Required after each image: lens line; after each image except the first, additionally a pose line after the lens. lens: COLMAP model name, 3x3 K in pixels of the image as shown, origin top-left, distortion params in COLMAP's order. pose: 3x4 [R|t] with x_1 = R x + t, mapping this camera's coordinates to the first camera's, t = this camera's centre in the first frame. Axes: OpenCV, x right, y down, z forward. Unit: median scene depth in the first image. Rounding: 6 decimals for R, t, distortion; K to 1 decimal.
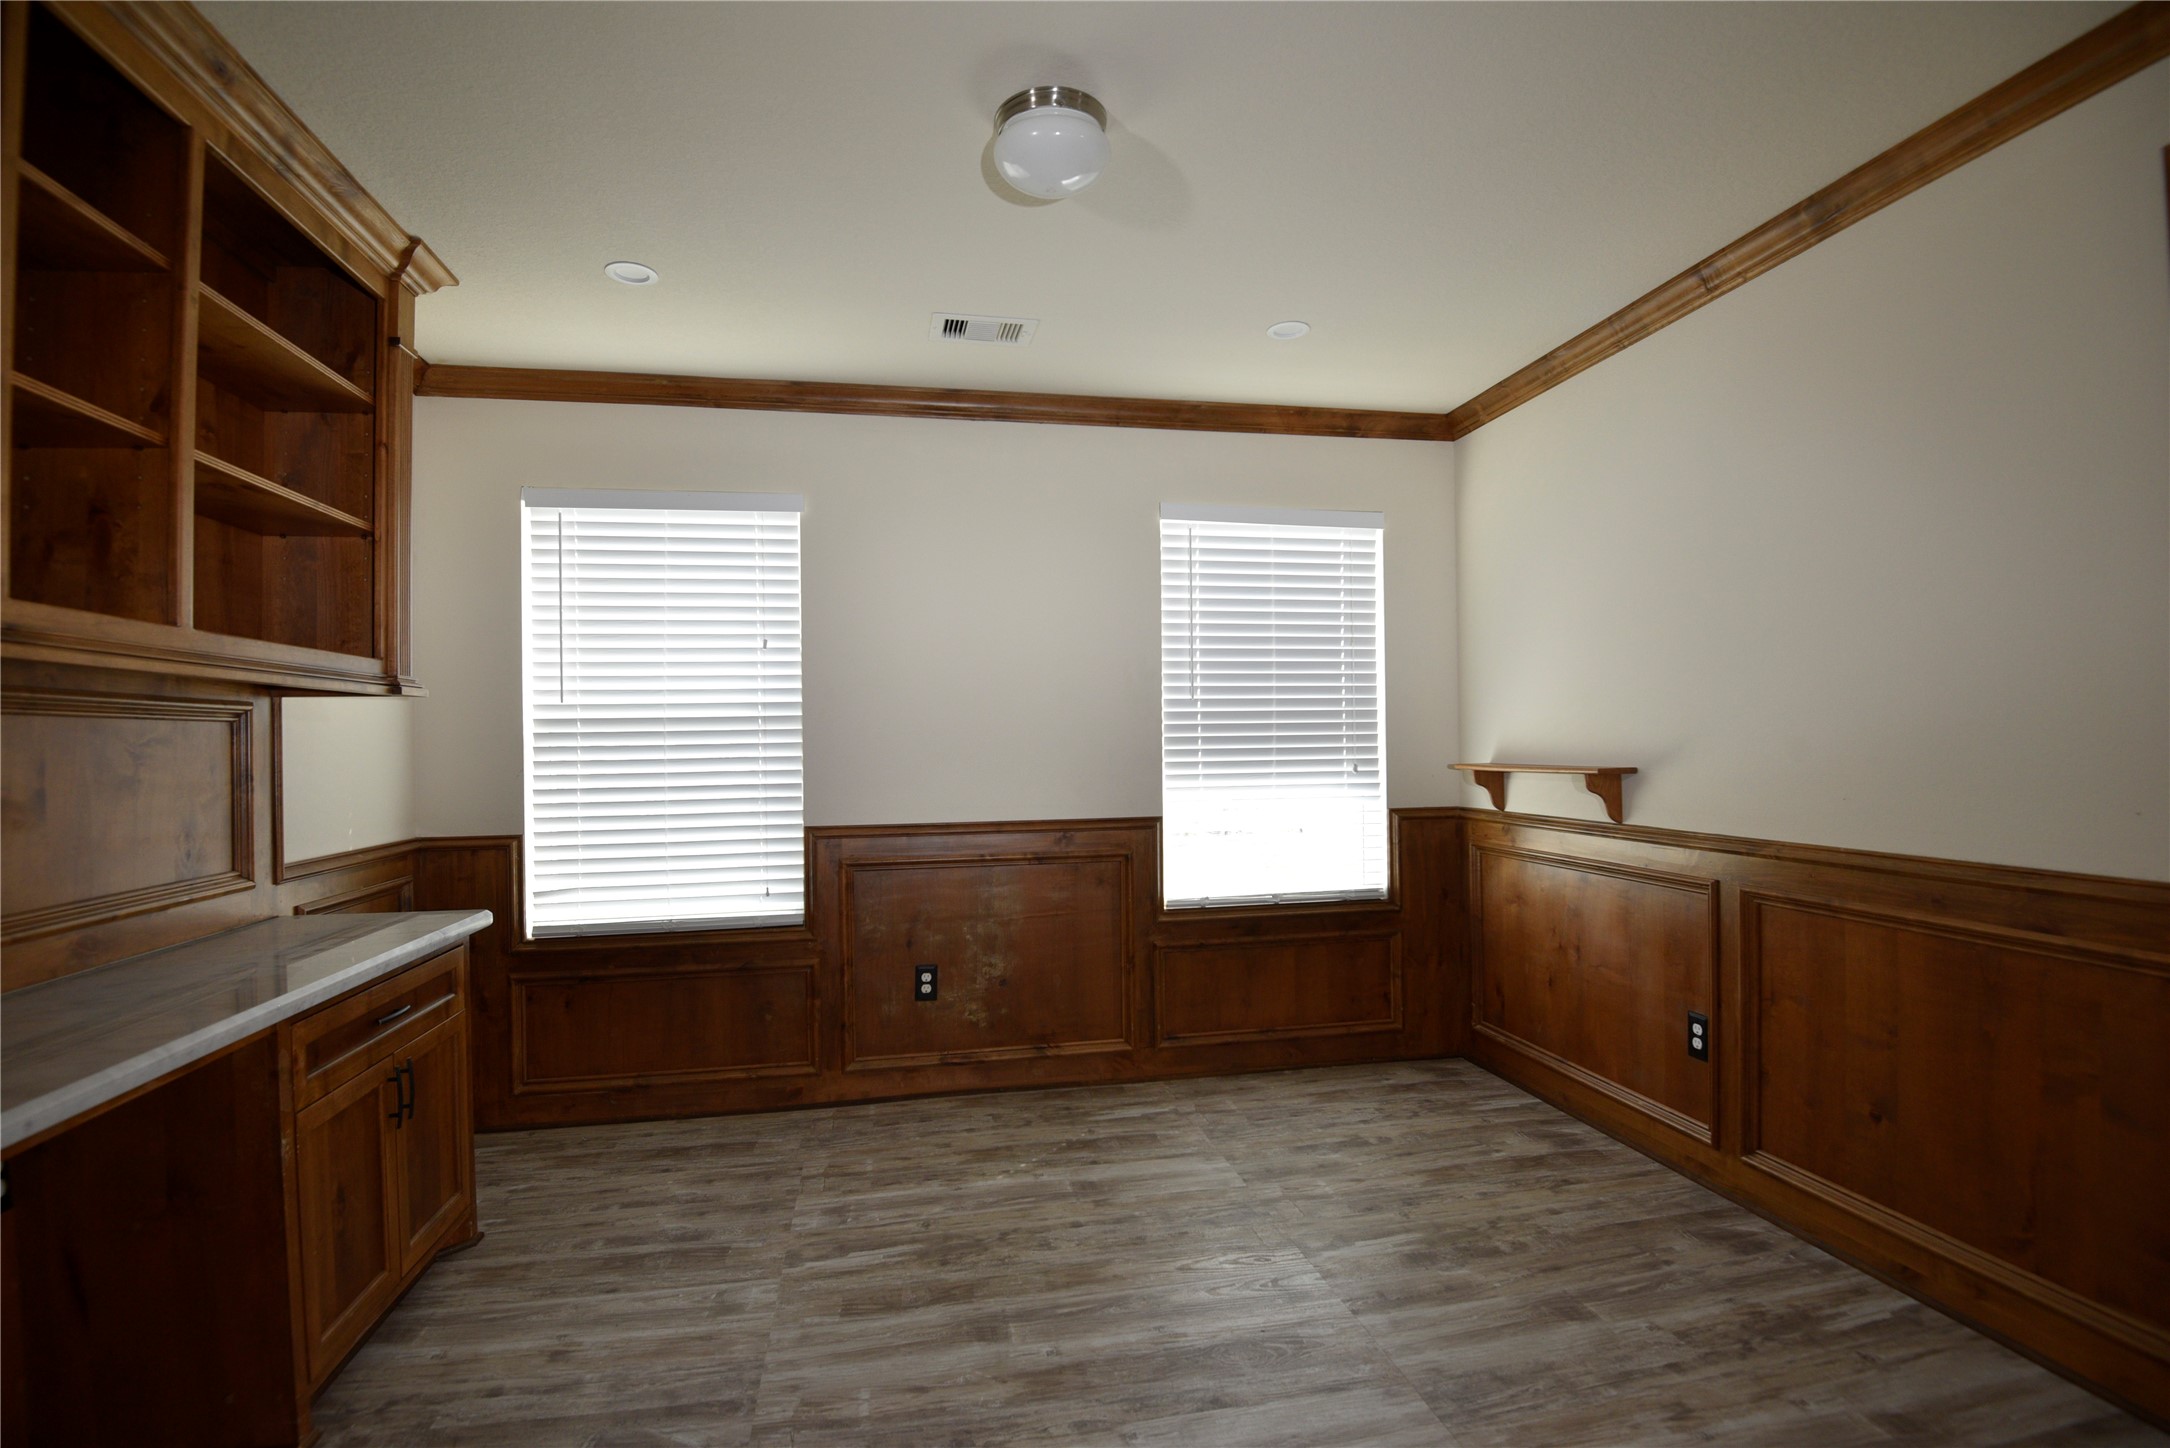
lens RADIAL K [[1013.2, 0, 1166.0], [0, 1013.2, 724.7], [0, 0, 1]] dist [-0.027157, -0.009864]
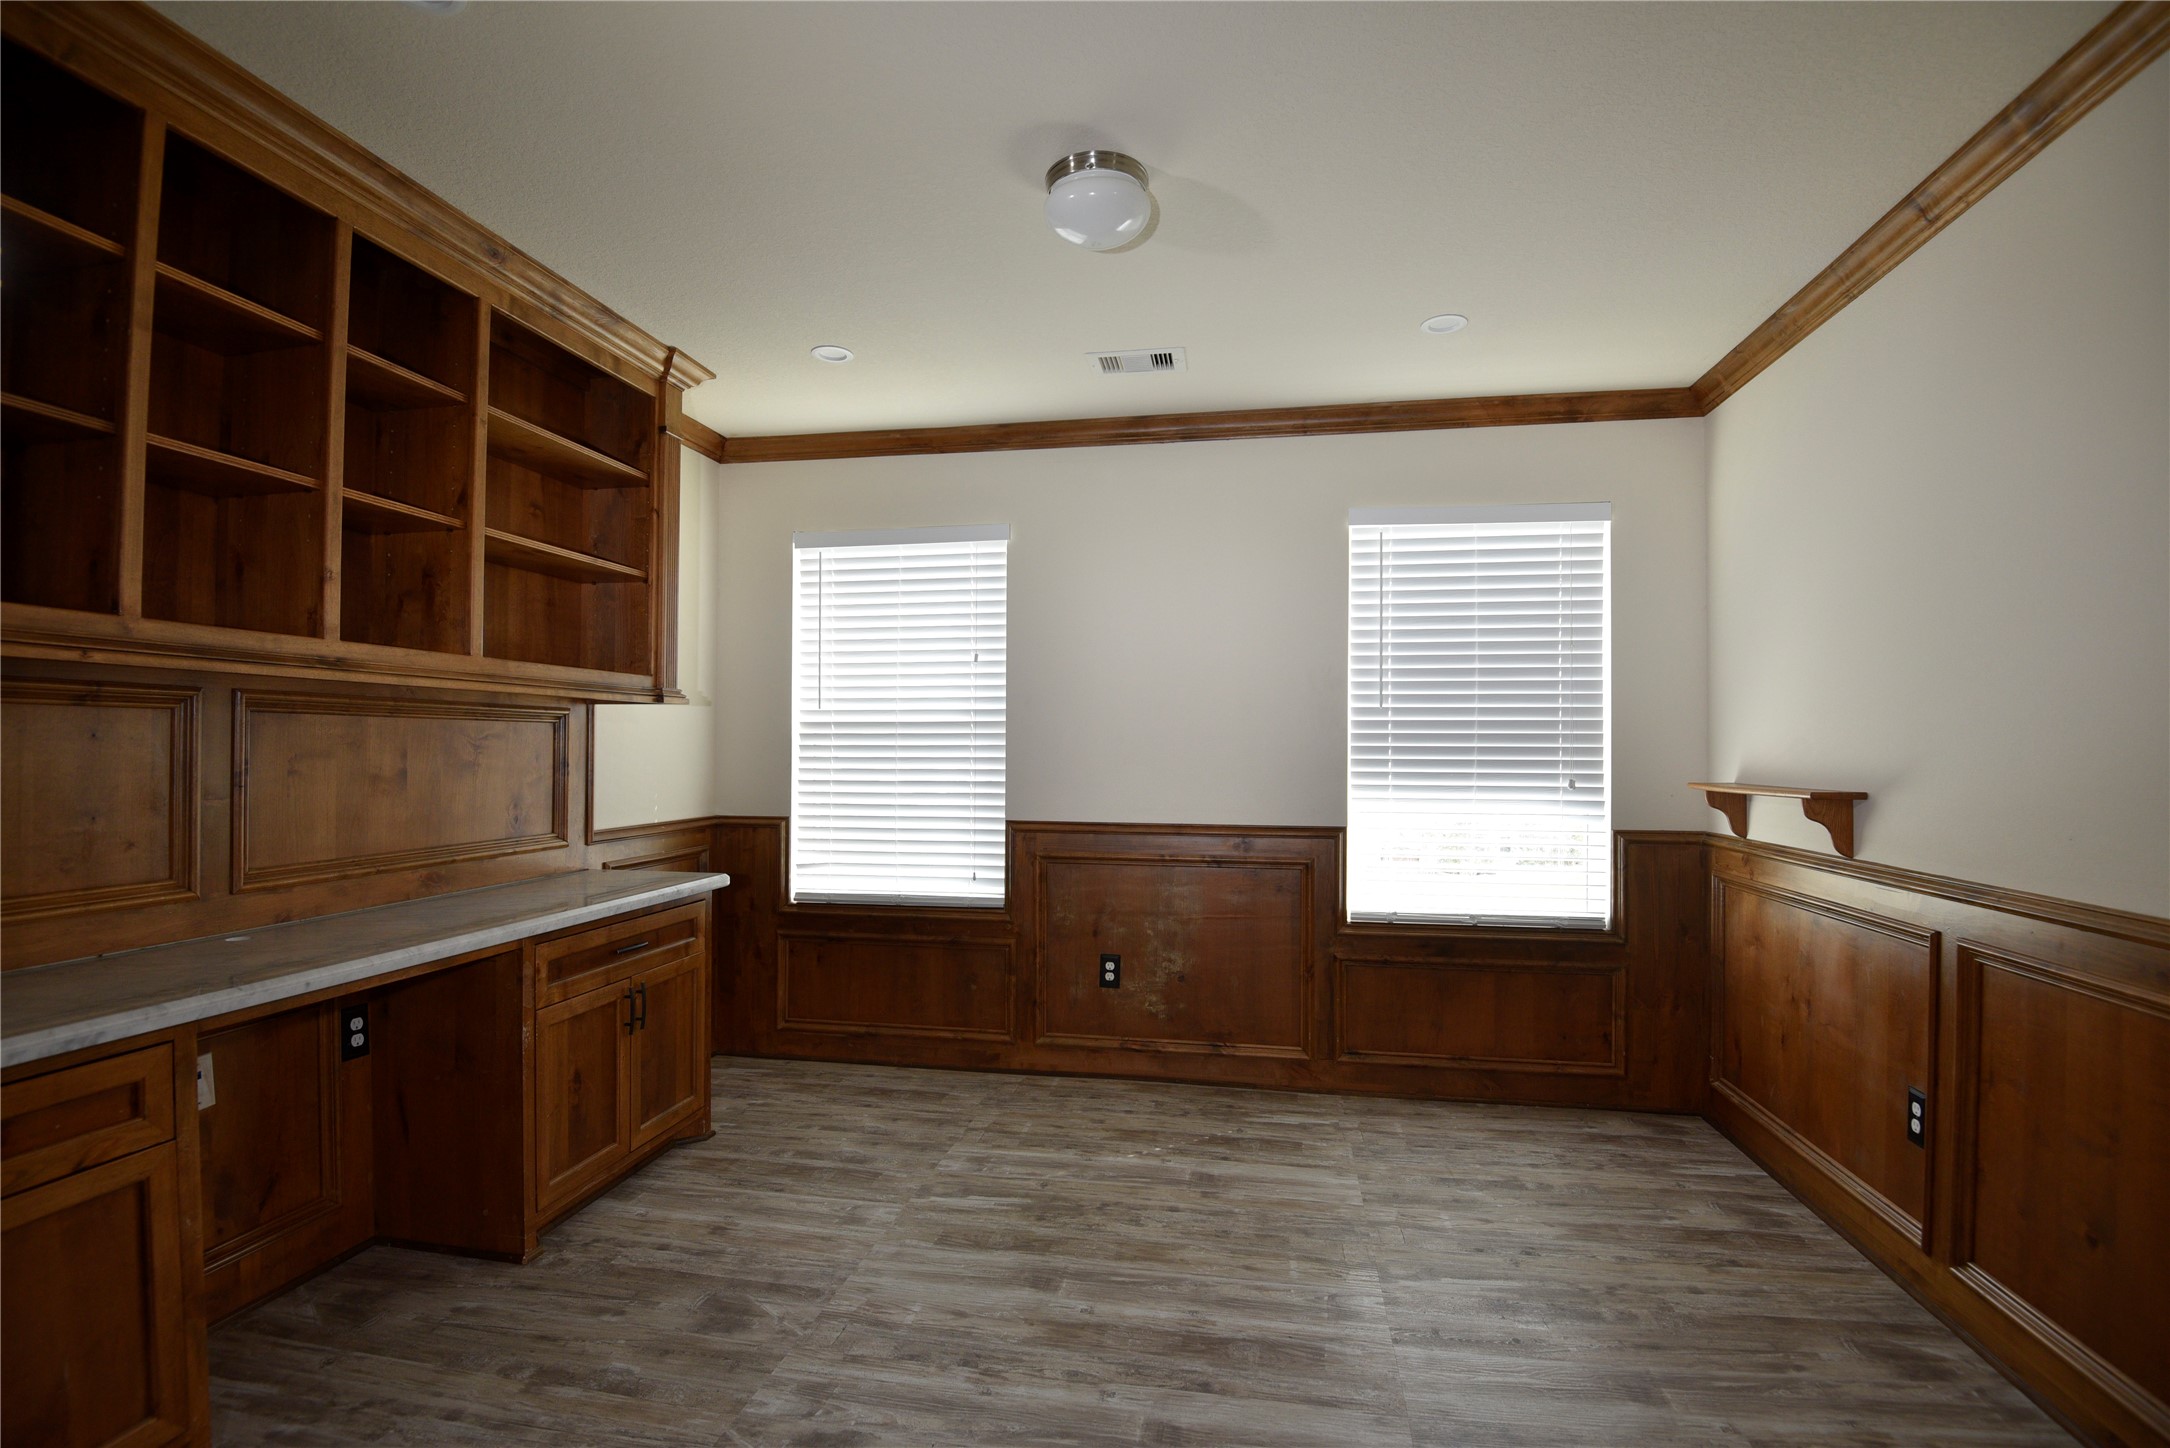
lens RADIAL K [[1013.2, 0, 1097.8], [0, 1013.2, 722.4], [0, 0, 1]] dist [-0.027157, -0.009864]
pose [[0.929809, 0.009645, -0.367917, 0.201389], [-0.012470, 0.999908, -0.005302, -0.003874], [0.367832, 0.009518, 0.929844, -0.009677]]
